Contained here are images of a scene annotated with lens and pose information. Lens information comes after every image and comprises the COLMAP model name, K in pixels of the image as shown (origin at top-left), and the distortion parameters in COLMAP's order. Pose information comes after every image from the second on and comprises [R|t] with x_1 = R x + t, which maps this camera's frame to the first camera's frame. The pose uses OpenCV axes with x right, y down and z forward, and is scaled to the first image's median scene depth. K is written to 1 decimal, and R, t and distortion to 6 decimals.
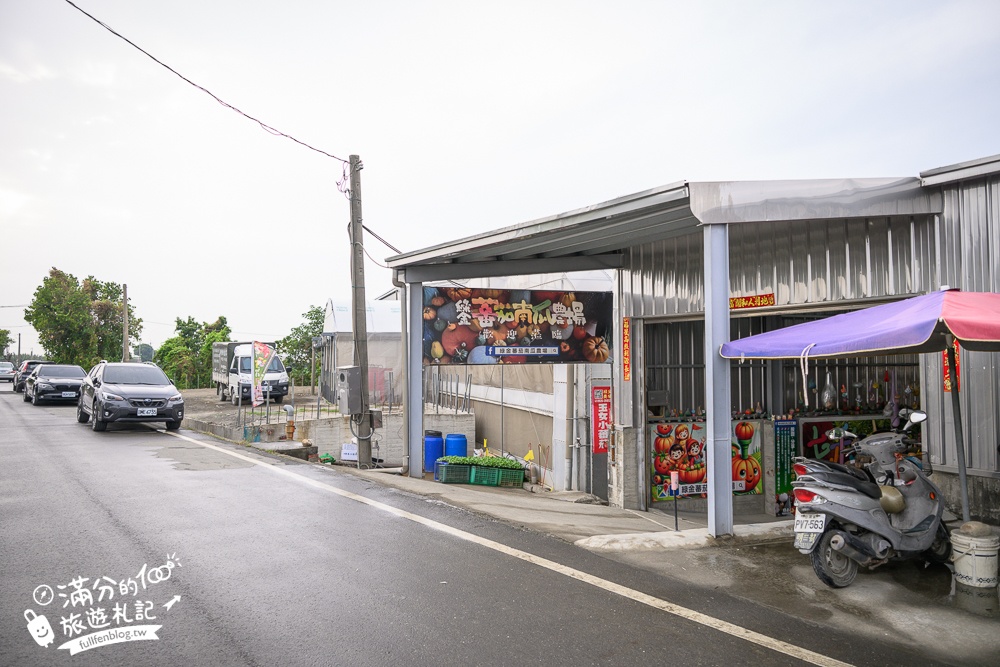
lens RADIAL K [[717.4, 0, 498.9], [0, 717.4, 333.8], [0, 0, 1]] dist [-0.016157, -0.003579]
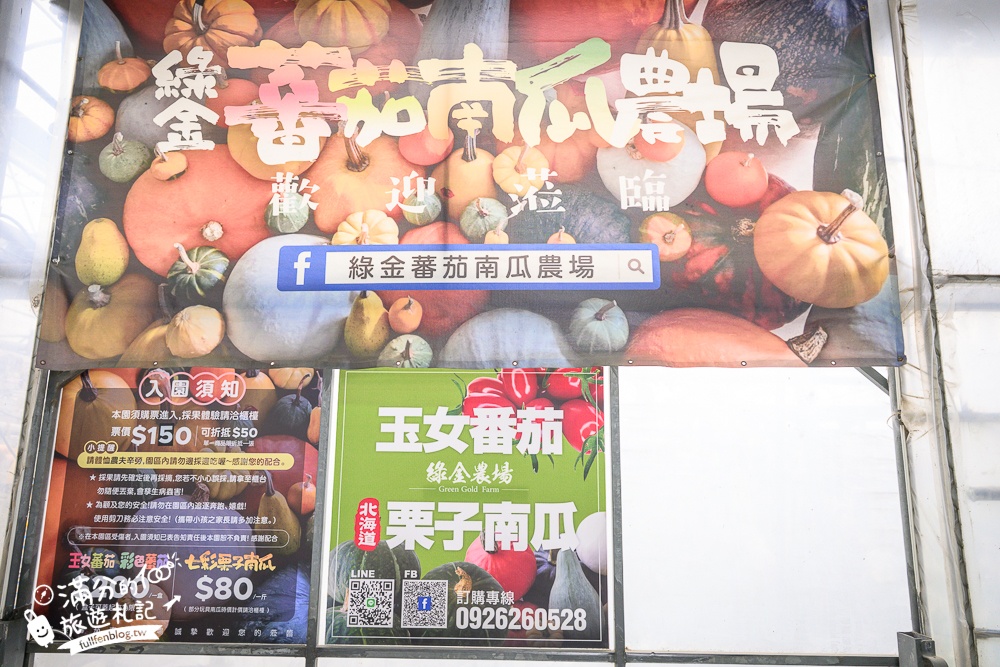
lens RADIAL K [[813.2, 0, 502.1], [0, 813.2, 335.3], [0, 0, 1]] dist [-0.011483, -0.004935]
pose [[0.880747, 0.064495, -0.469176, 0.177820], [0.018013, 0.985405, 0.169273, 0.003583], [0.473245, -0.157538, 0.866730, 0.753934]]
